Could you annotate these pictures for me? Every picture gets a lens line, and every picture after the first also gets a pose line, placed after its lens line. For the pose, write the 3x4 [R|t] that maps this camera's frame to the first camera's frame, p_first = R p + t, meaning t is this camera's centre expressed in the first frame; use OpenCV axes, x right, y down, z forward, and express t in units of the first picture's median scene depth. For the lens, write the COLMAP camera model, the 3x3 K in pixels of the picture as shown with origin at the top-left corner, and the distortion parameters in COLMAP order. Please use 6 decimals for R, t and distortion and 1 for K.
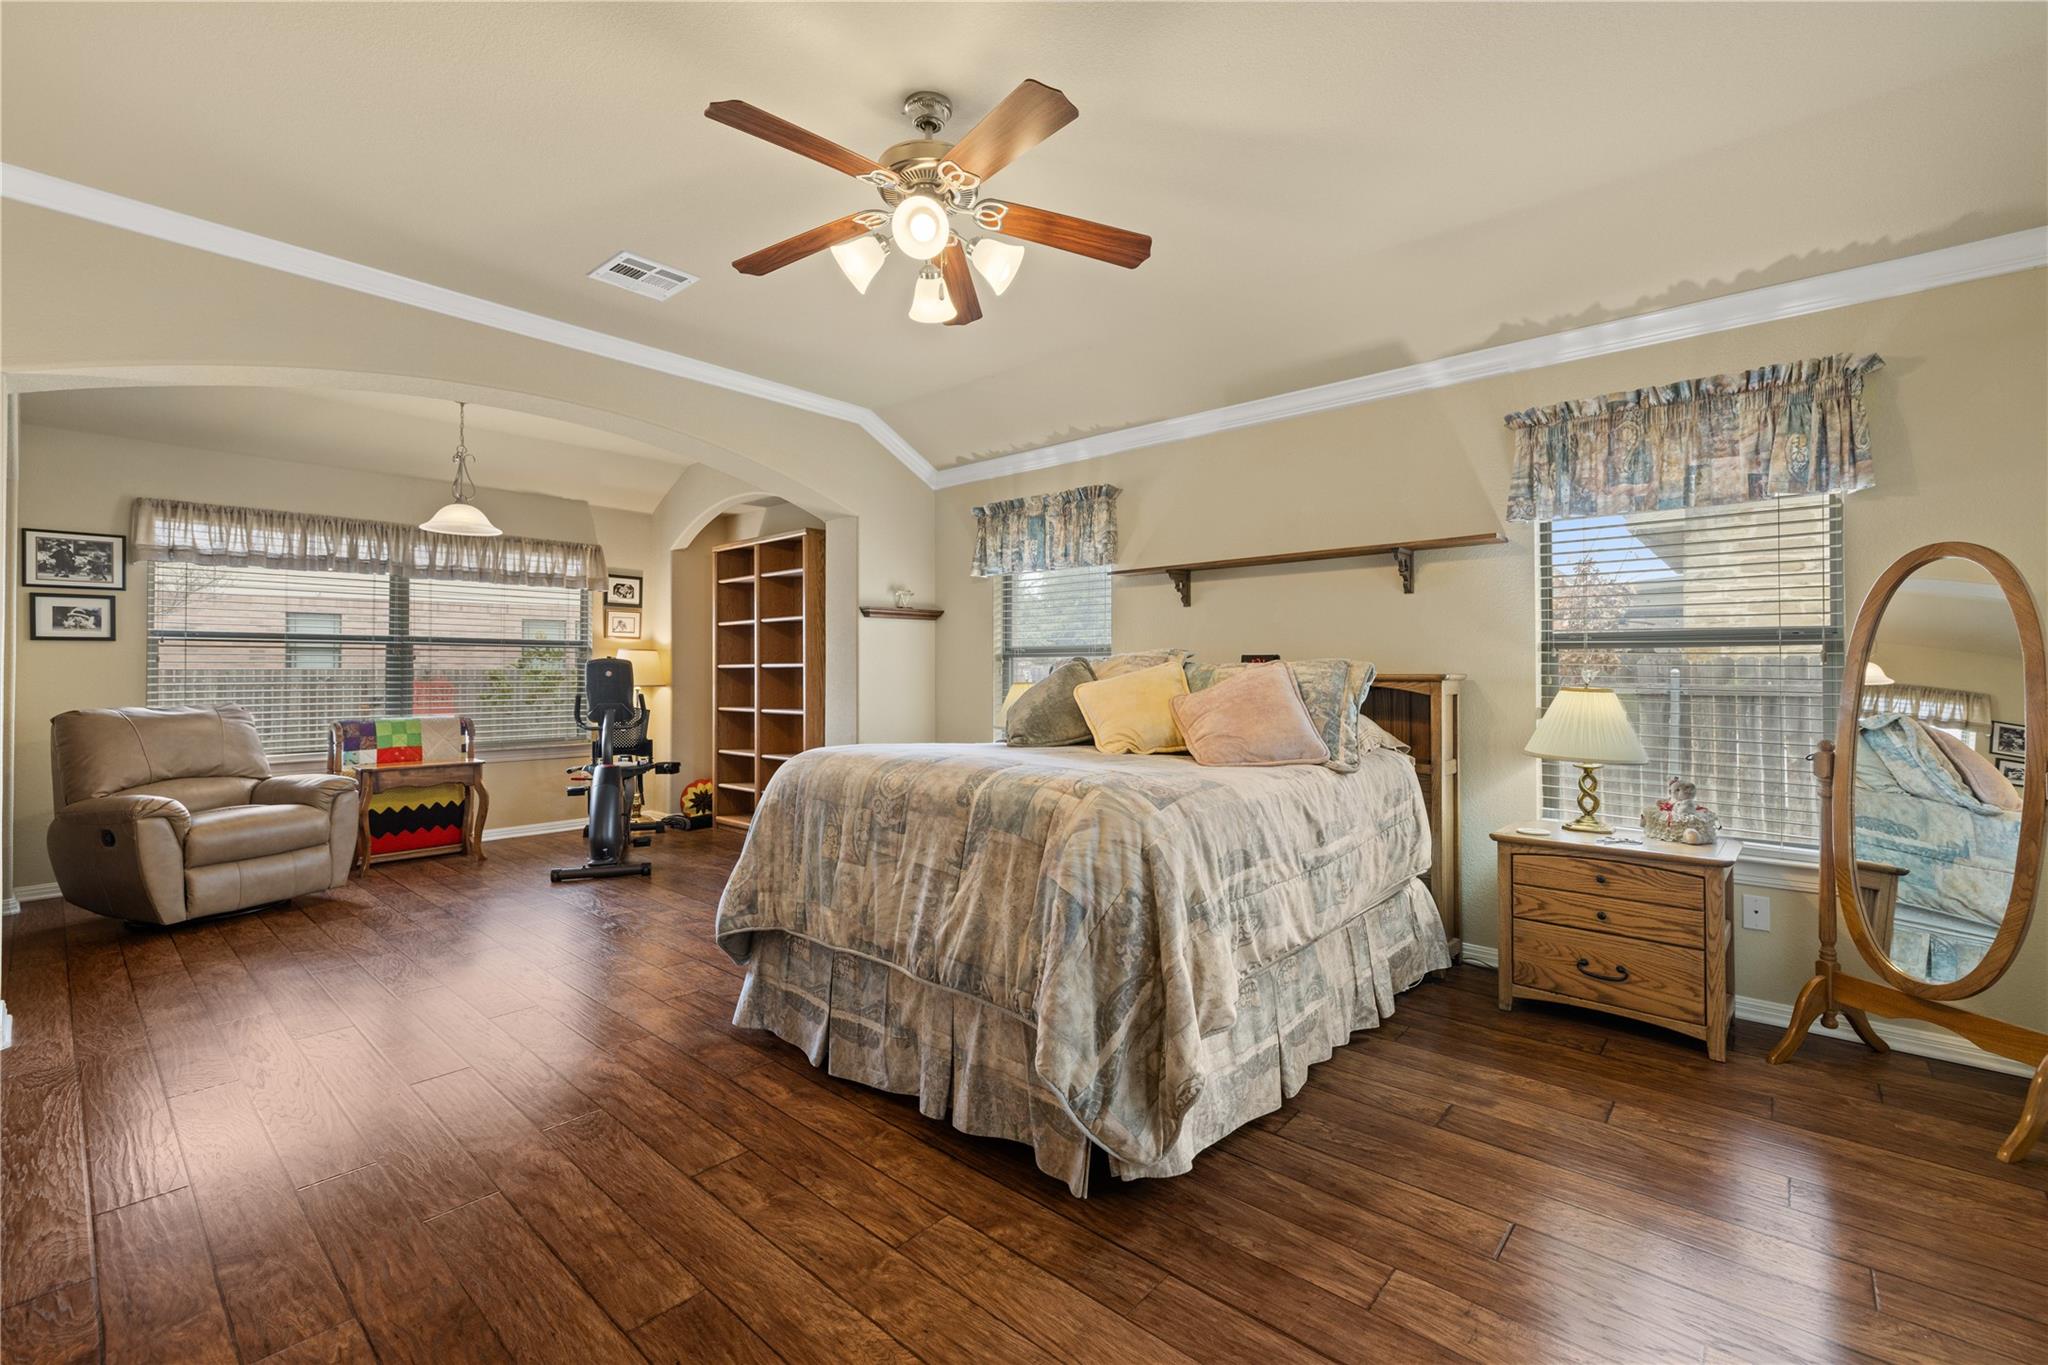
lens RADIAL K [[882.4, 0, 1024.1], [0, 882.4, 663.0], [0, 0, 1]] dist [-0.003182, 0.000809]
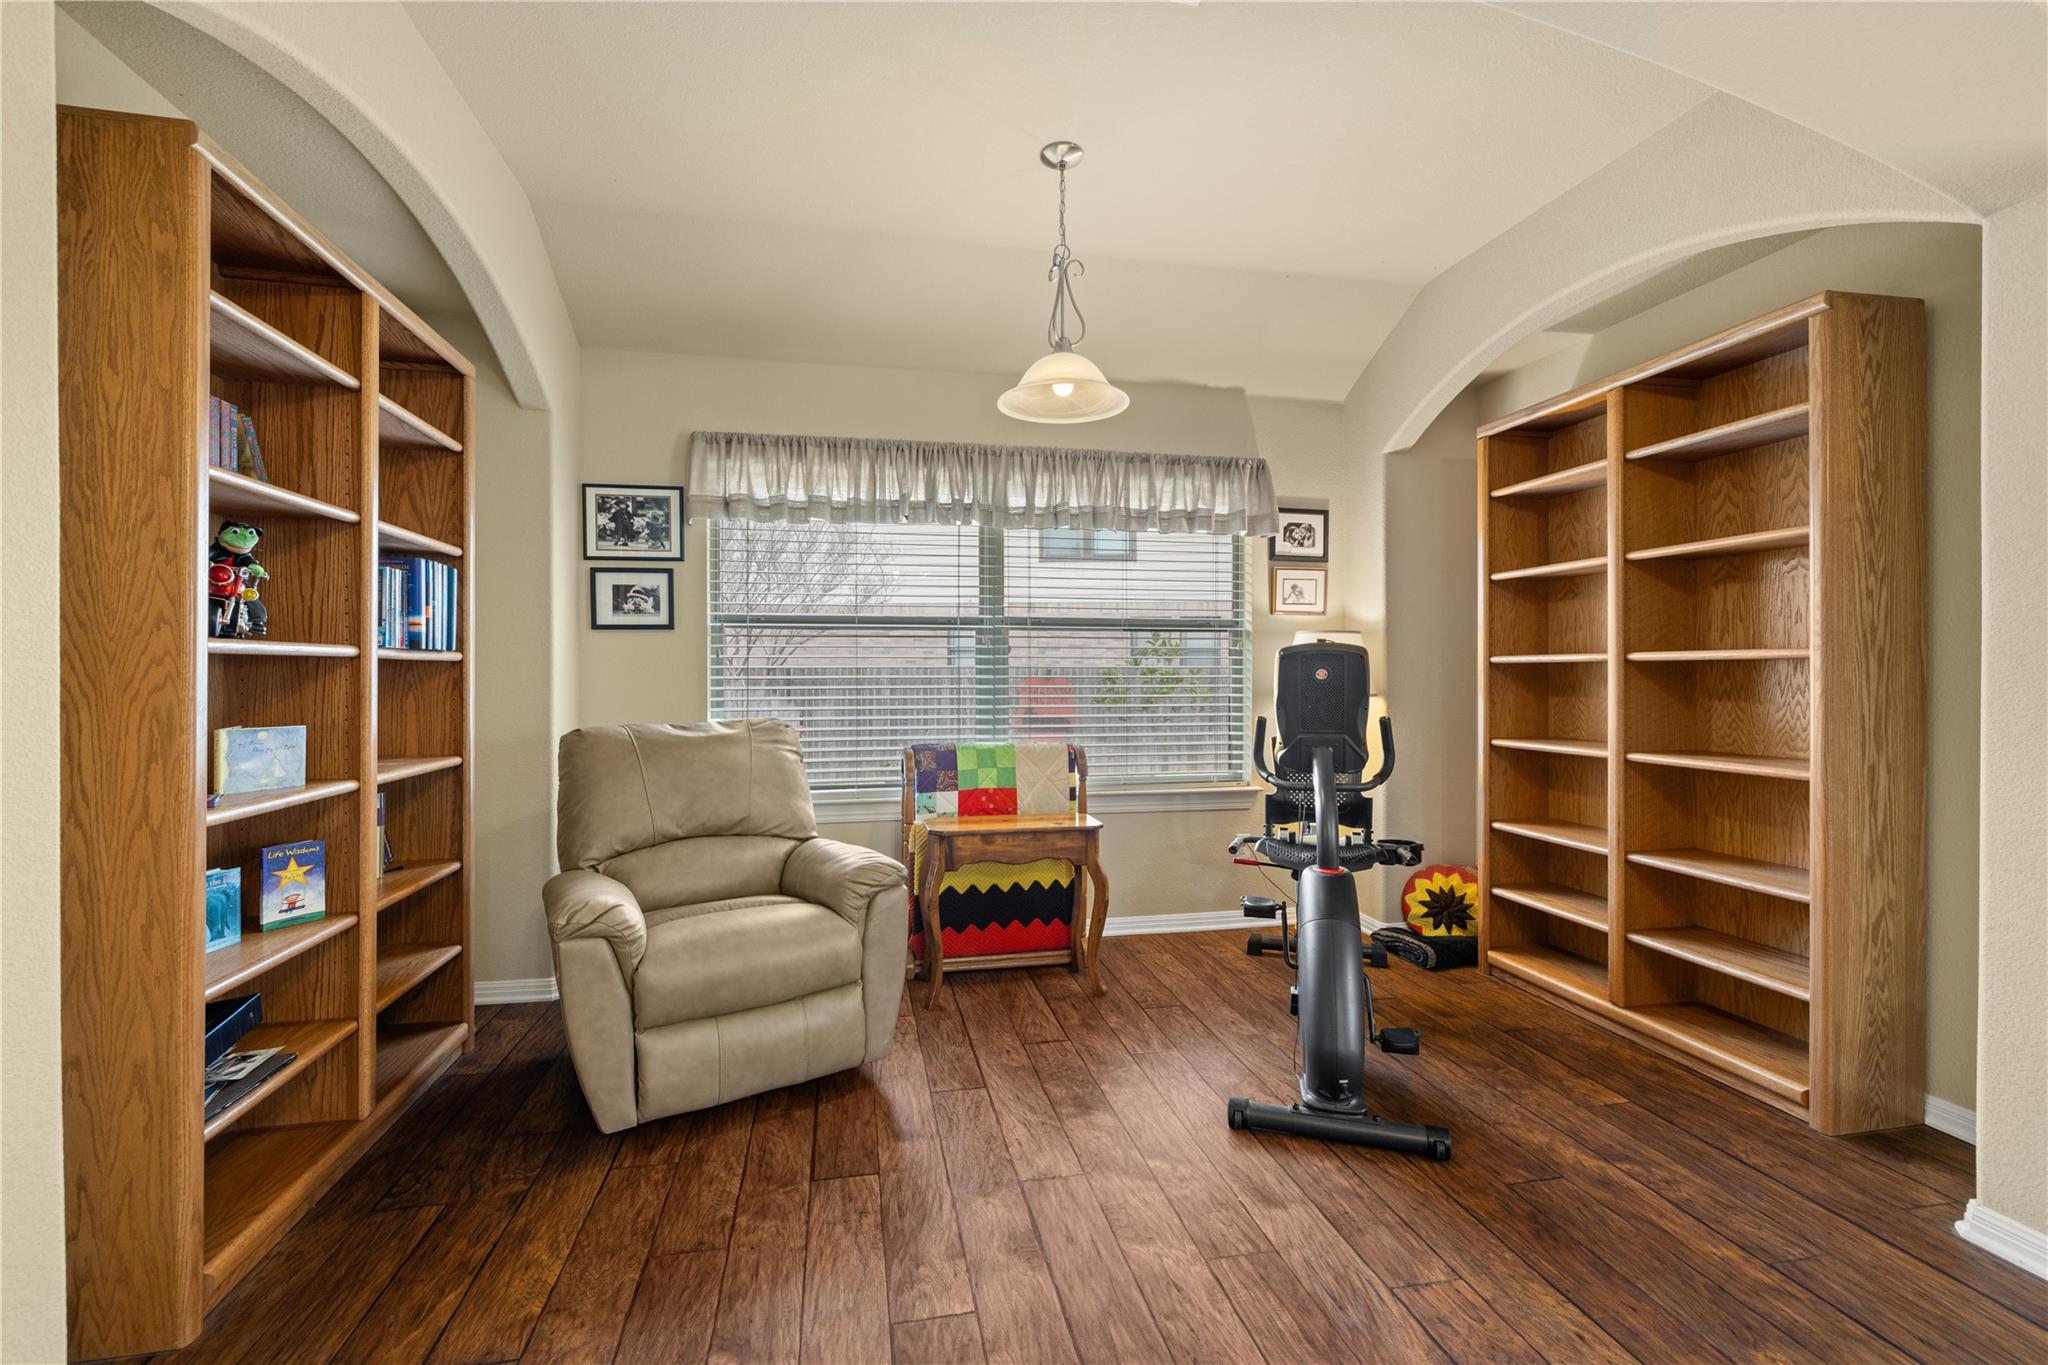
lens RADIAL K [[882.4, 0, 1023.9], [0, 882.4, 672.0], [0, 0, 1]] dist [-0.003182, 0.000809]
pose [[0.806374, 0.000610, -0.591405, -0.312037], [0.006536, 0.999929, 0.009944, 0.004666], [0.591370, -0.011884, 0.806313, 0.505780]]
